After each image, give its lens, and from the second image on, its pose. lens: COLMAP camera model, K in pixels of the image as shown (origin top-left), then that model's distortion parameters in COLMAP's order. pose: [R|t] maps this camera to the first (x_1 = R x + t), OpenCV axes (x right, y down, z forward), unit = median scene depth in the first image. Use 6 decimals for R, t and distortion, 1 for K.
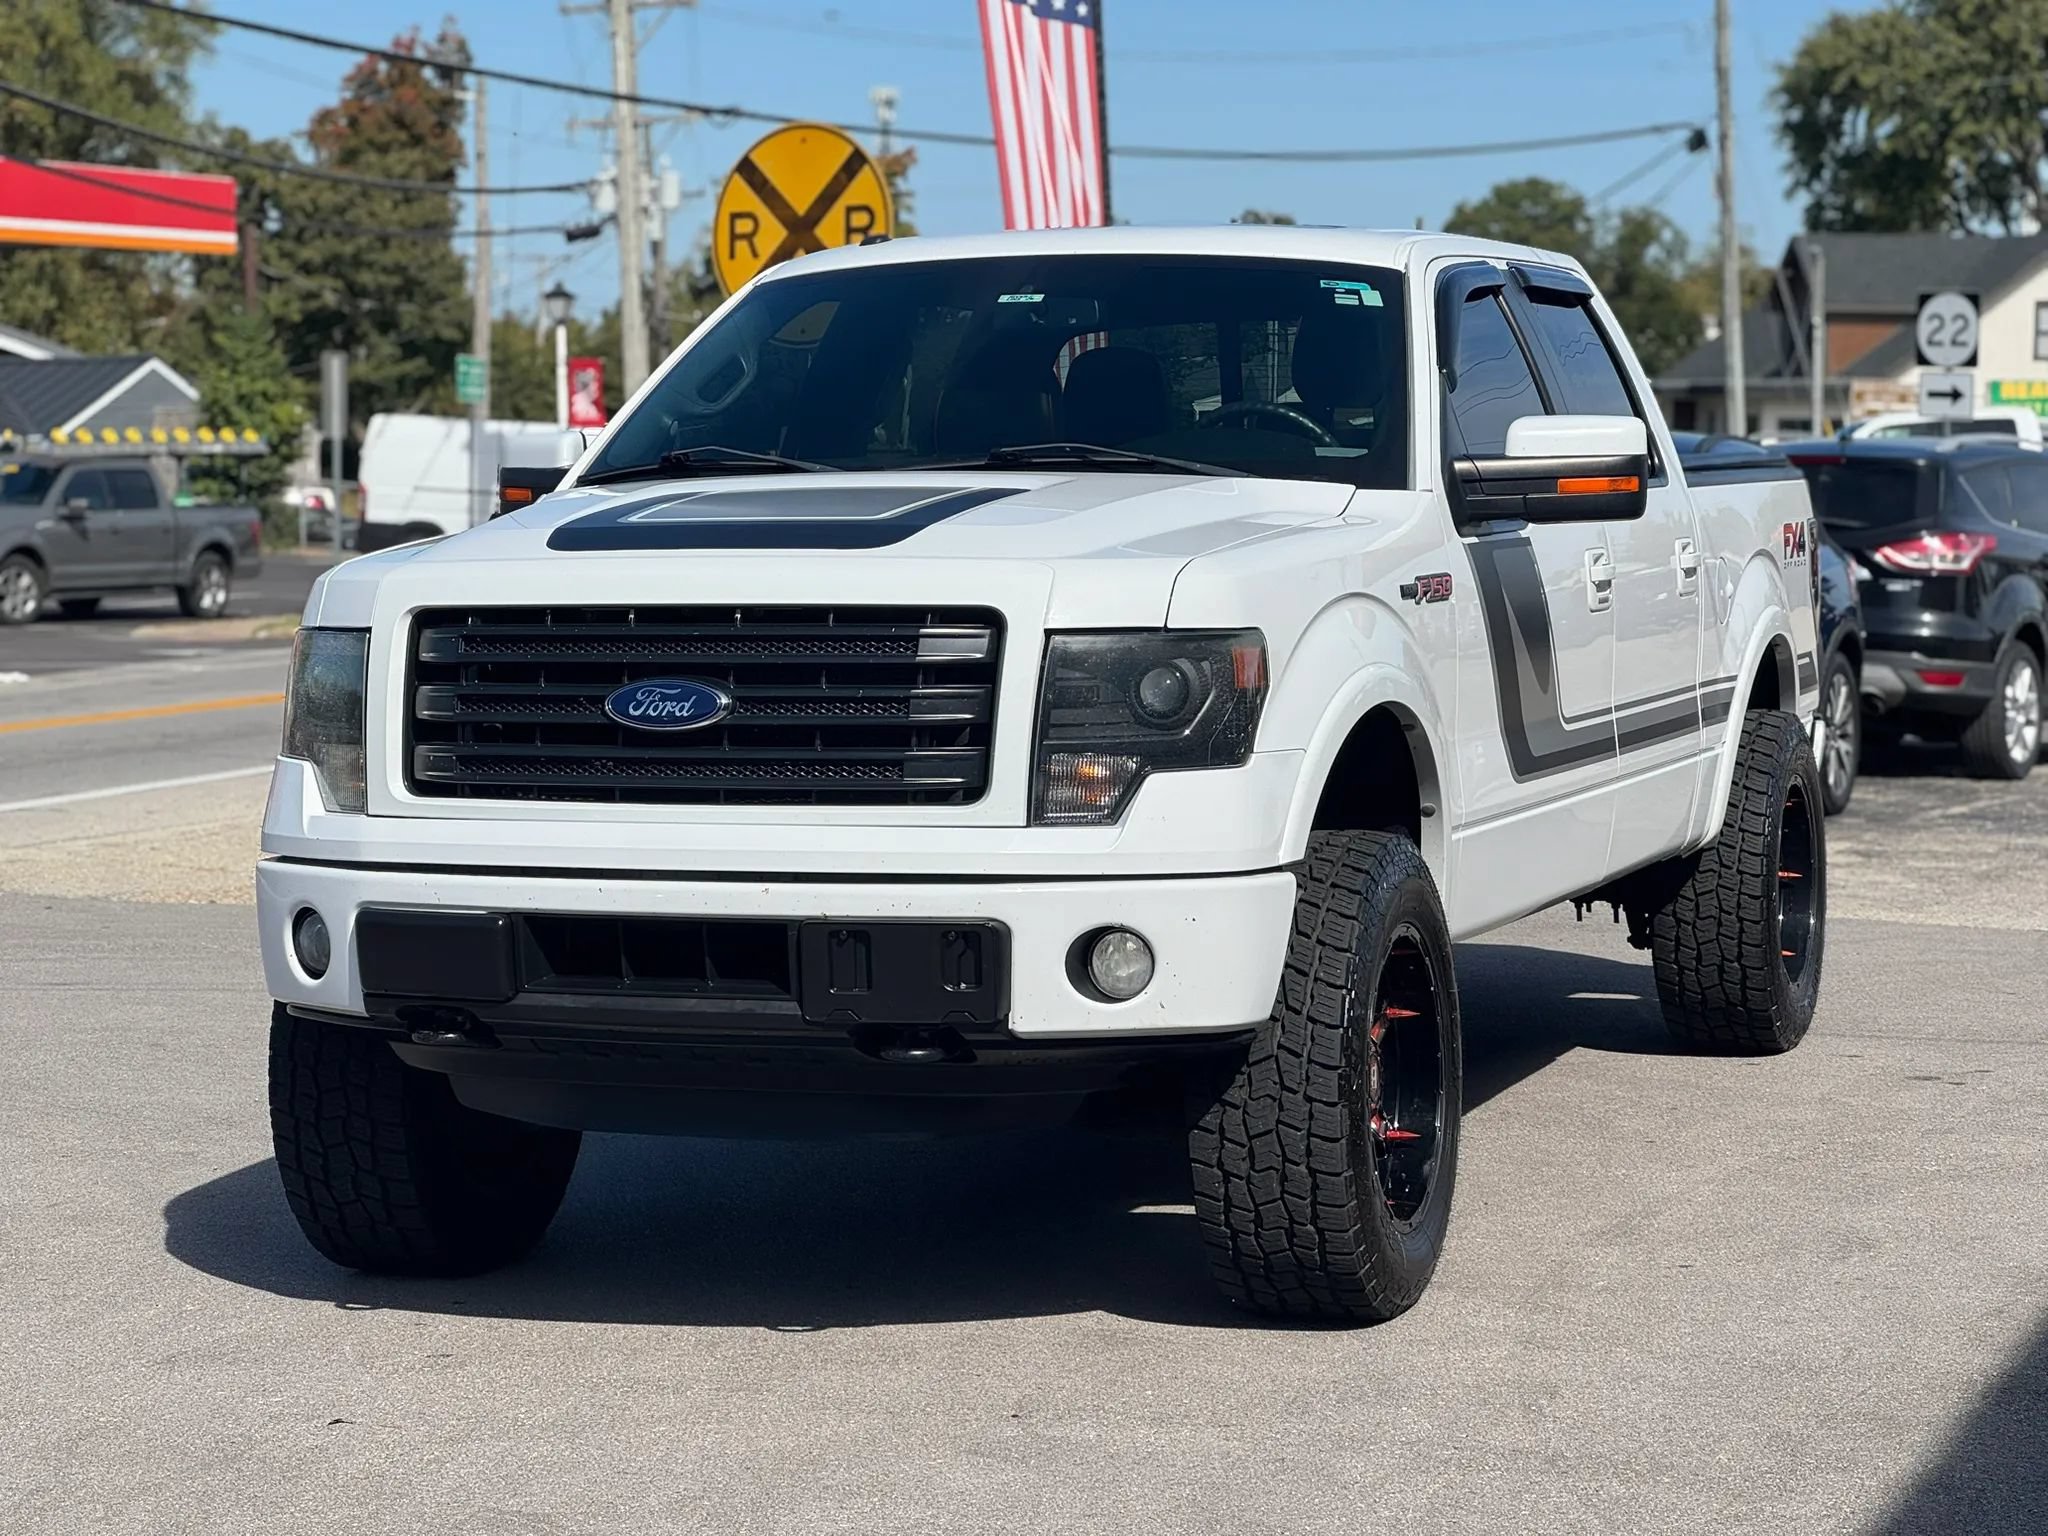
lens RADIAL K [[4598.7, 0, 1076.1], [0, 4598.7, 754.2], [0, 0, 1]] dist [0.346579, 0.000000]
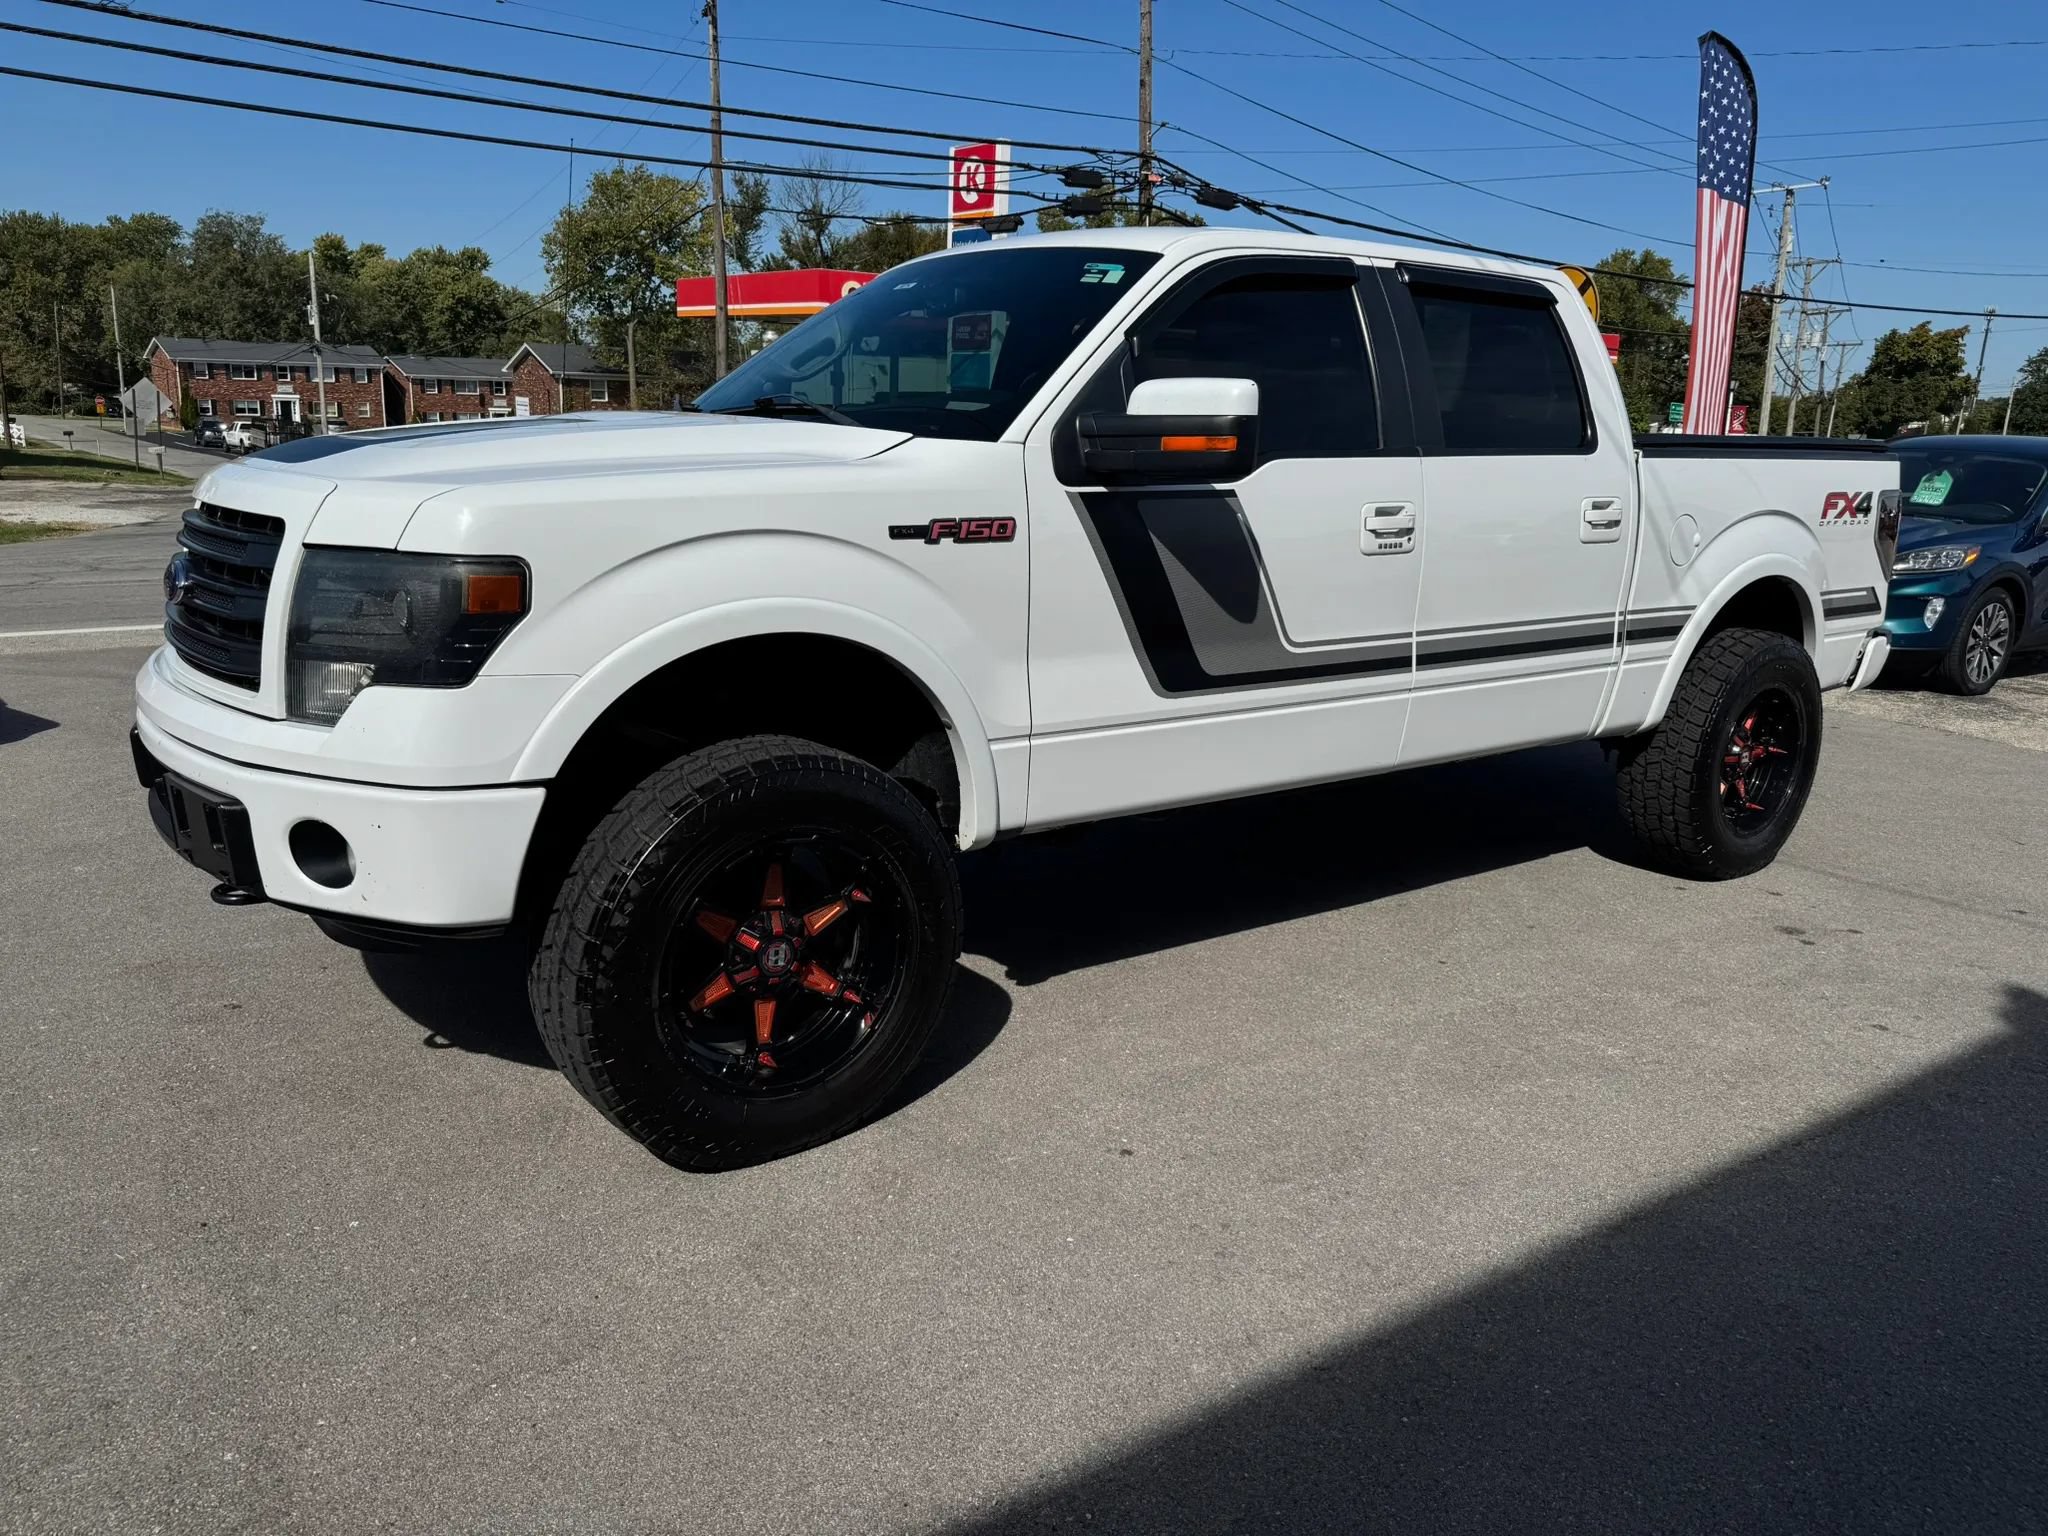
lens RADIAL K [[1457.1, 0, 1022.9], [0, 1457.1, 769.6], [0, 0, 1]] dist [0.033709, -0.042952]
pose [[0.819202, 0.160247, -0.550662, 0.223898], [-0.071076, 0.981136, 0.179781, -0.032925], [0.569084, -0.108138, 0.815138, 0.545940]]
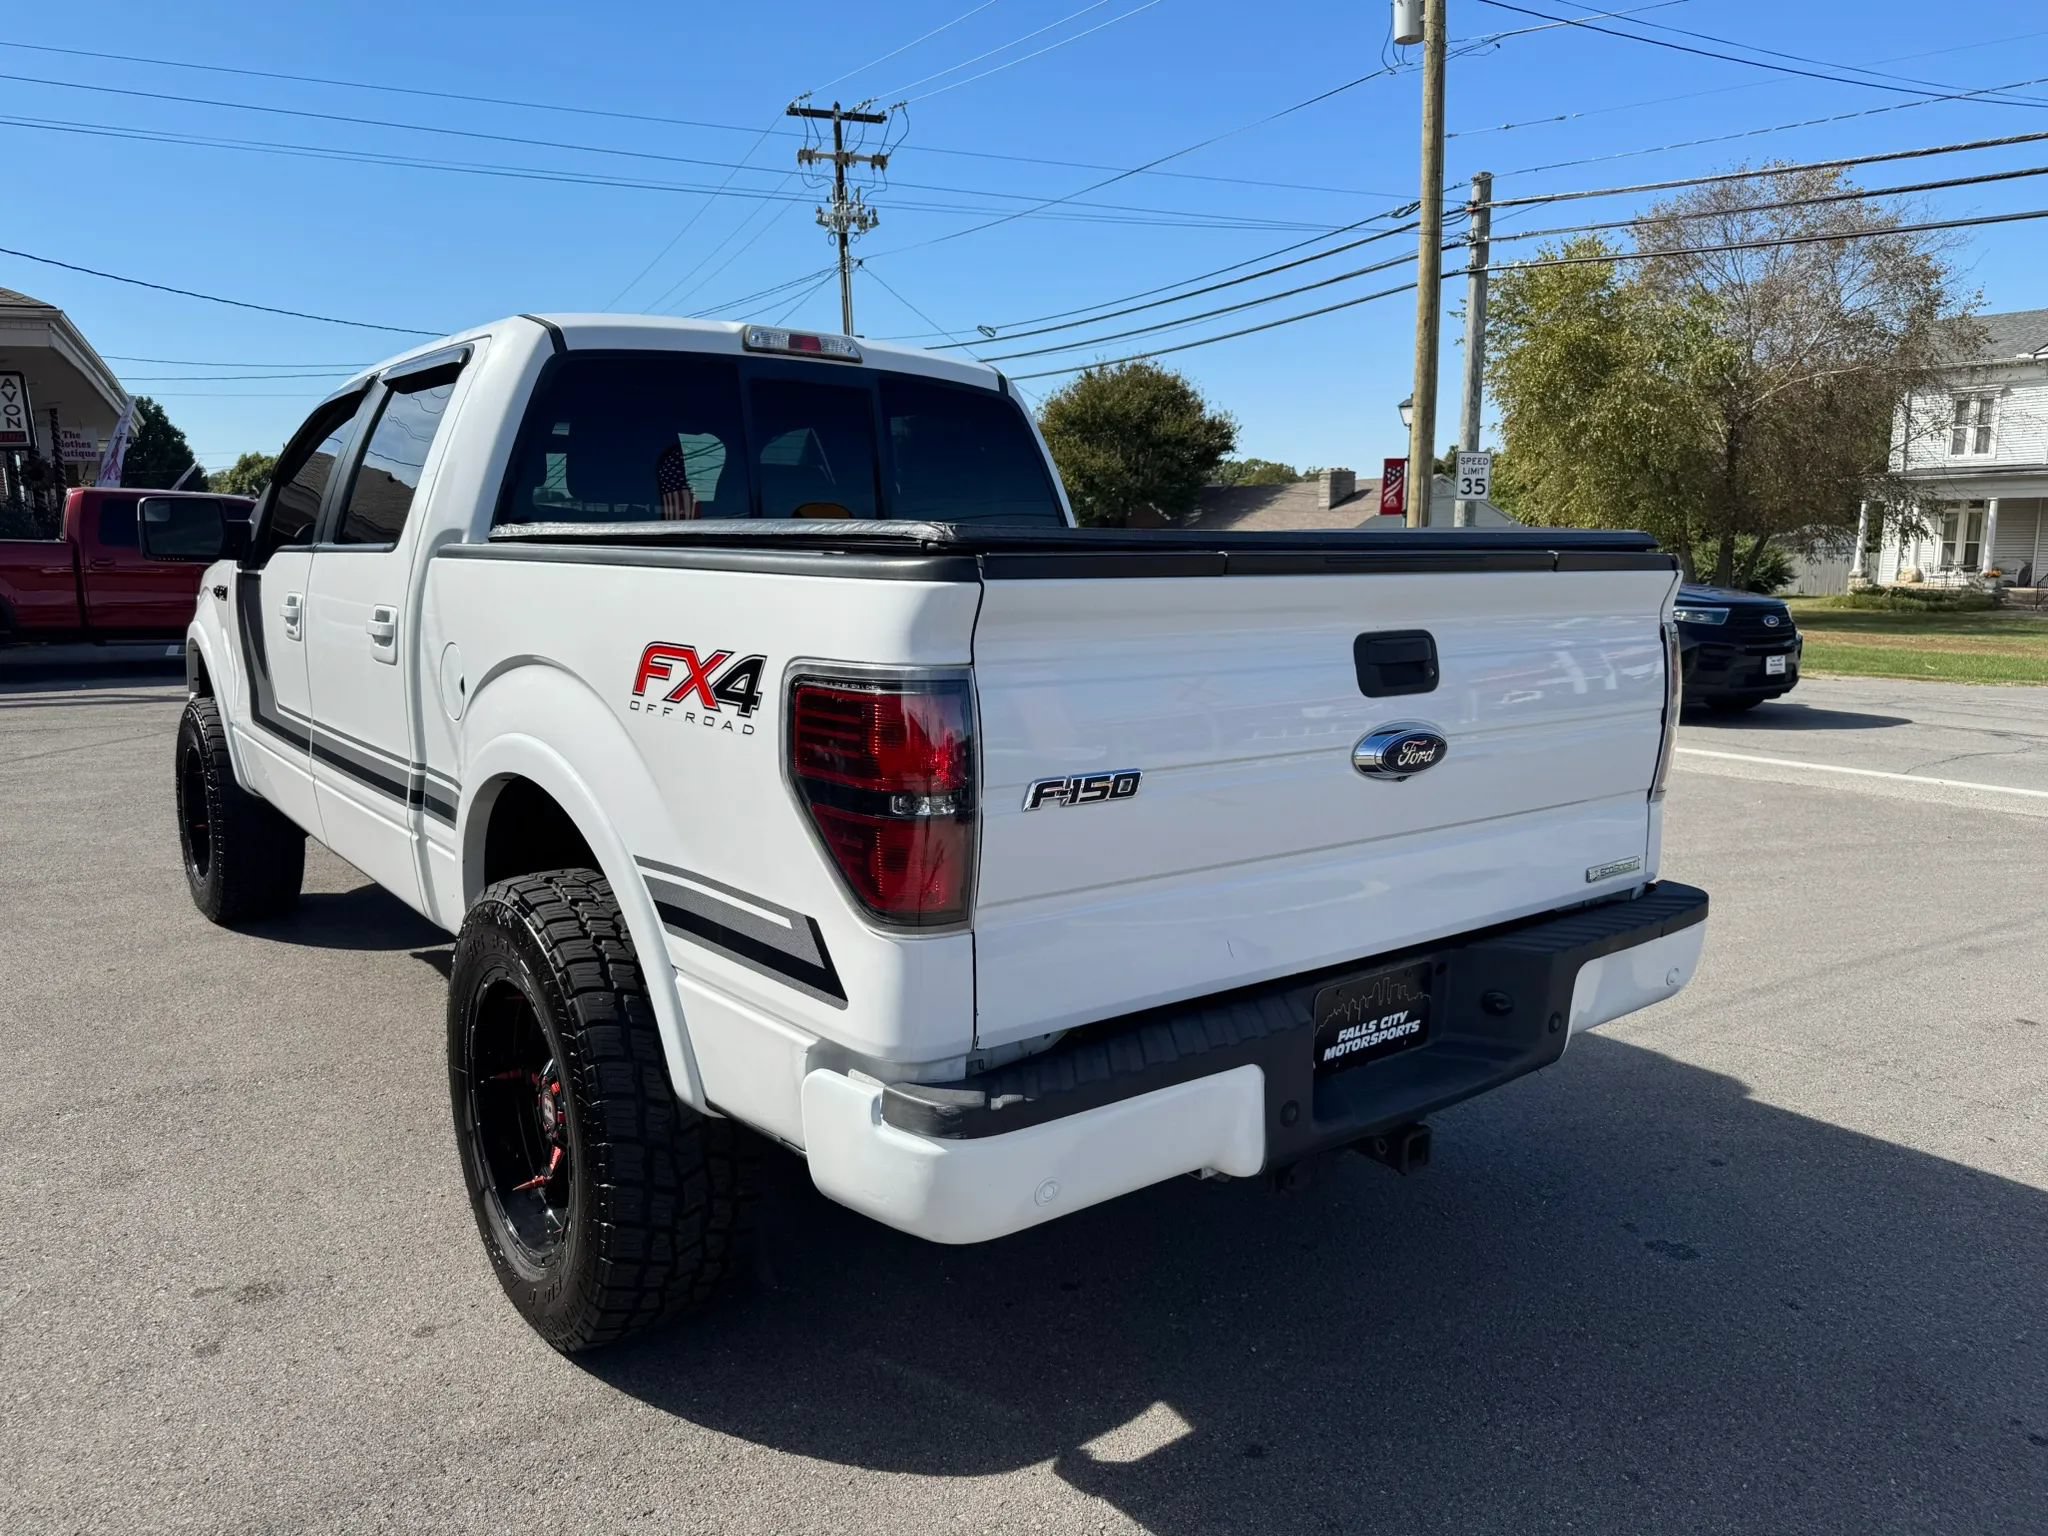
lens RADIAL K [[1457.1, 0, 1019.0], [0, 1457.1, 767.3], [0, 0, 1]] dist [0.033709, -0.042952]
pose [[-0.552548, 0.138219, -0.821940, 0.306208], [-0.055450, 0.977873, 0.201718, -0.080169], [0.831634, 0.157036, -0.532658, 1.228751]]
